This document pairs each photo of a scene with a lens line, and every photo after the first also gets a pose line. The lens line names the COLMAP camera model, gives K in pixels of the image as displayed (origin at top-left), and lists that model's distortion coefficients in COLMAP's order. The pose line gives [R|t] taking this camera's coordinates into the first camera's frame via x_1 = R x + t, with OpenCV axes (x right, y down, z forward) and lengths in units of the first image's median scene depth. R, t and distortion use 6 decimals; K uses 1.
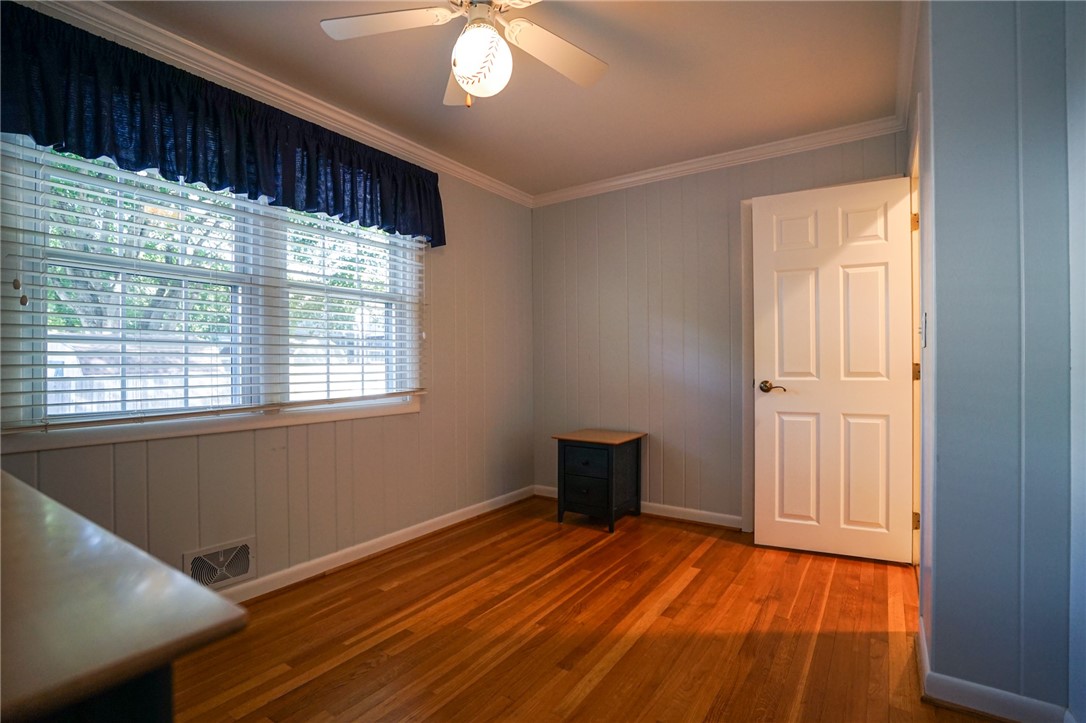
lens RADIAL K [[503.6, 0, 544.1], [0, 503.6, 363.3], [0, 0, 1]] dist [-0.023370, 0.000065]
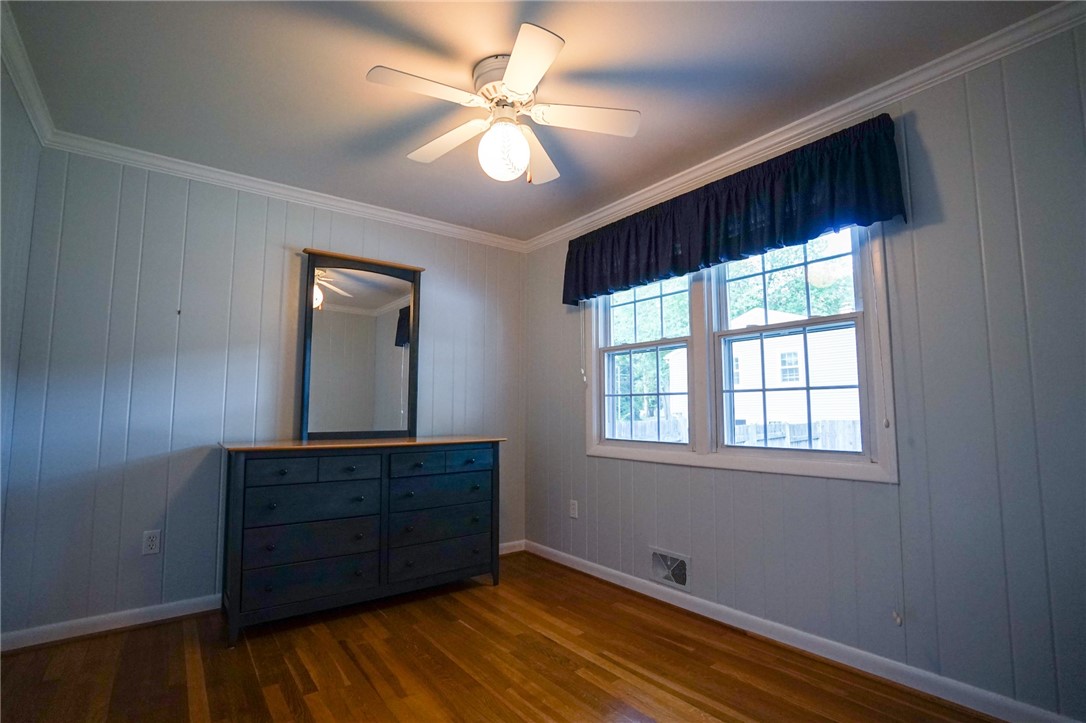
lens RADIAL K [[503.6, 0, 543.1], [0, 503.6, 364.0], [0, 0, 1]] dist [-0.023370, 0.000065]
pose [[-0.296394, -0.077132, -0.951946, 0.642994], [0.013679, 0.996288, -0.084984, -0.011027], [0.954968, -0.038211, -0.294239, 0.975307]]
